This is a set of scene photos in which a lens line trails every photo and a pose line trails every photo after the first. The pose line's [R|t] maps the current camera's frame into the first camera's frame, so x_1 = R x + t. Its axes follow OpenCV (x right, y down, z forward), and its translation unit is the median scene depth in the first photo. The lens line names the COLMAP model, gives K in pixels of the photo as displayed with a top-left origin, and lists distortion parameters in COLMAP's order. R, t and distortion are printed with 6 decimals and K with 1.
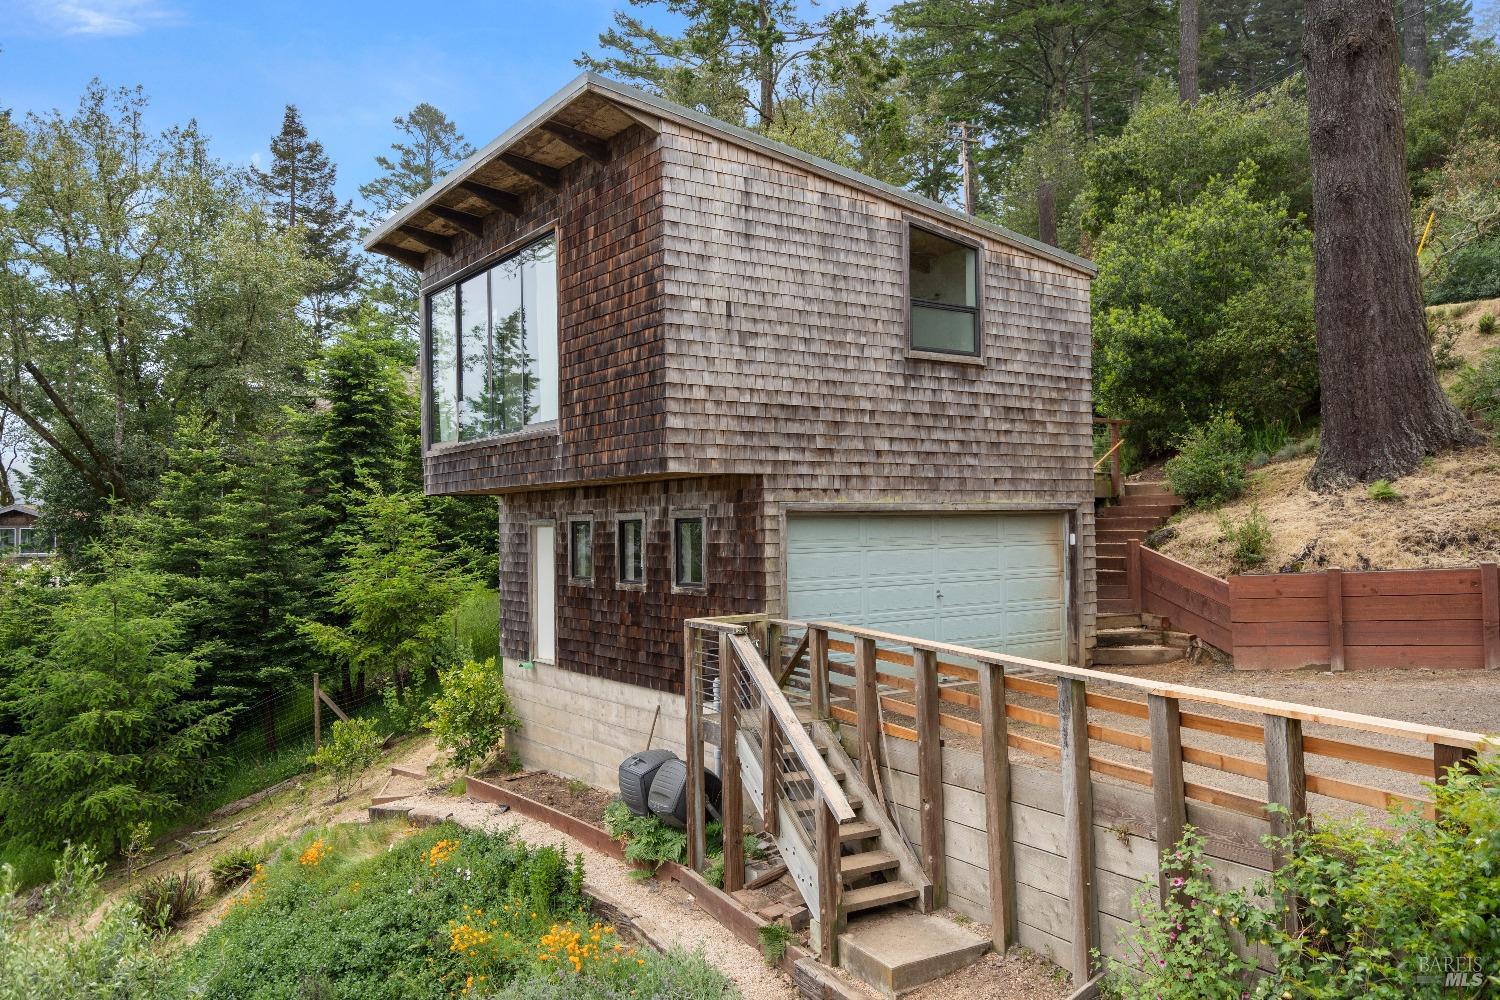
lens RADIAL K [[1120.3, 0, 749.2], [0, 1120.3, 500.7], [0, 0, 1]] dist [0.010741, -0.001134]
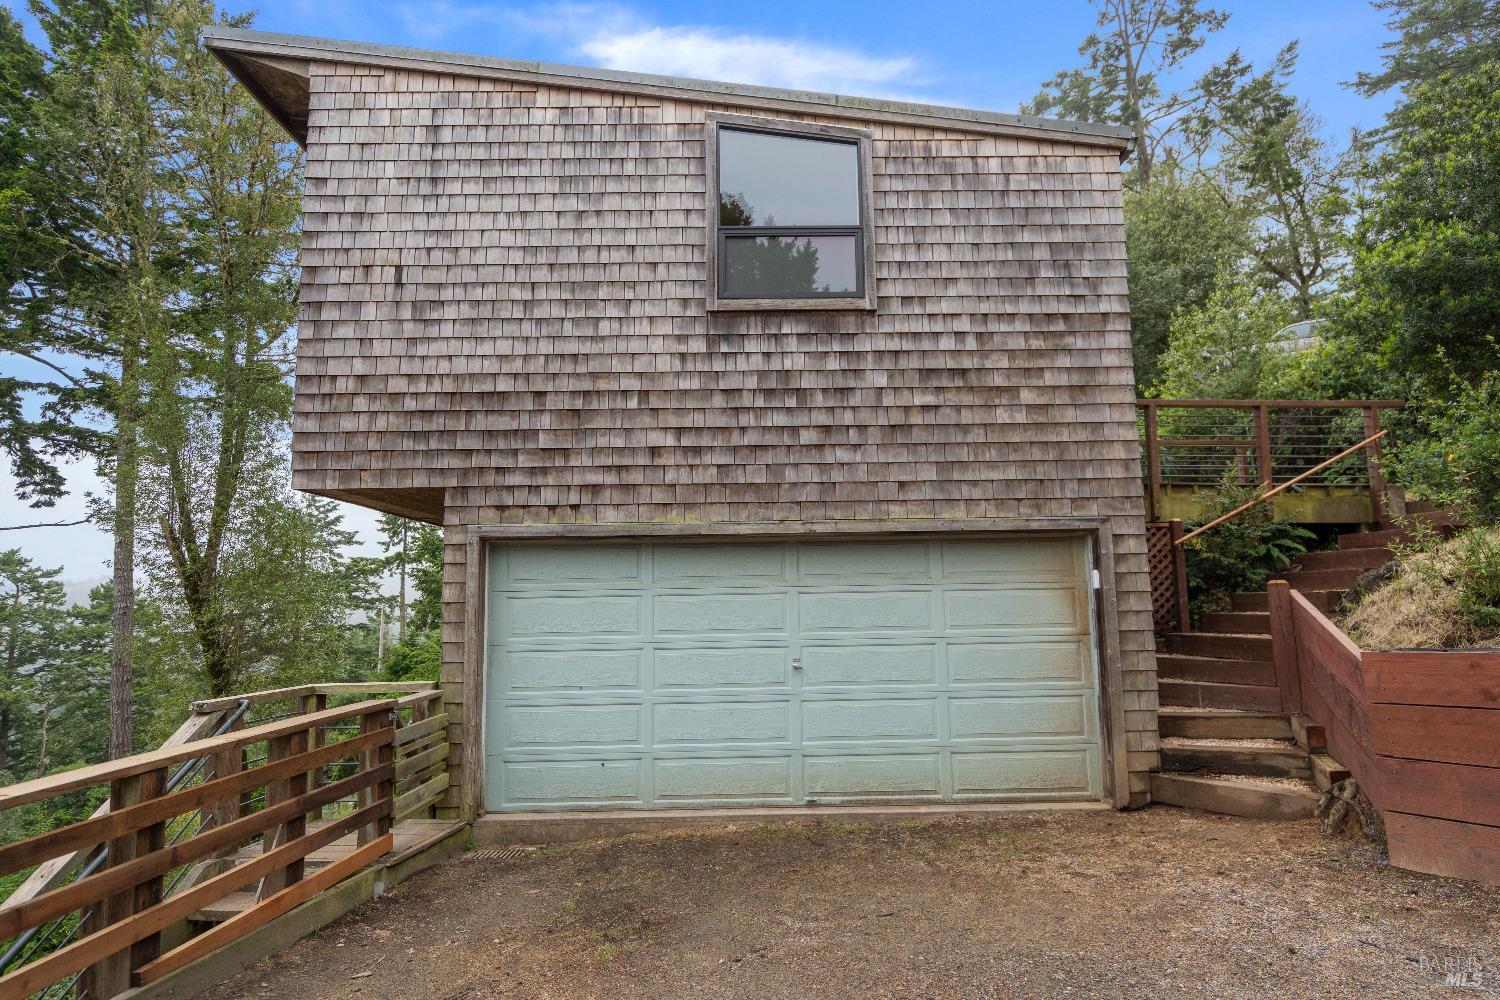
lens RADIAL K [[847.0, 0, 749.9], [0, 847.0, 503.2], [0, 0, 1]] dist [0.006733, 0.001287]
pose [[0.829861, -0.069494, -0.553626, 0.449290], [0.017126, 0.994919, -0.099216, 0.041402], [0.557708, 0.072854, 0.826834, 0.611336]]
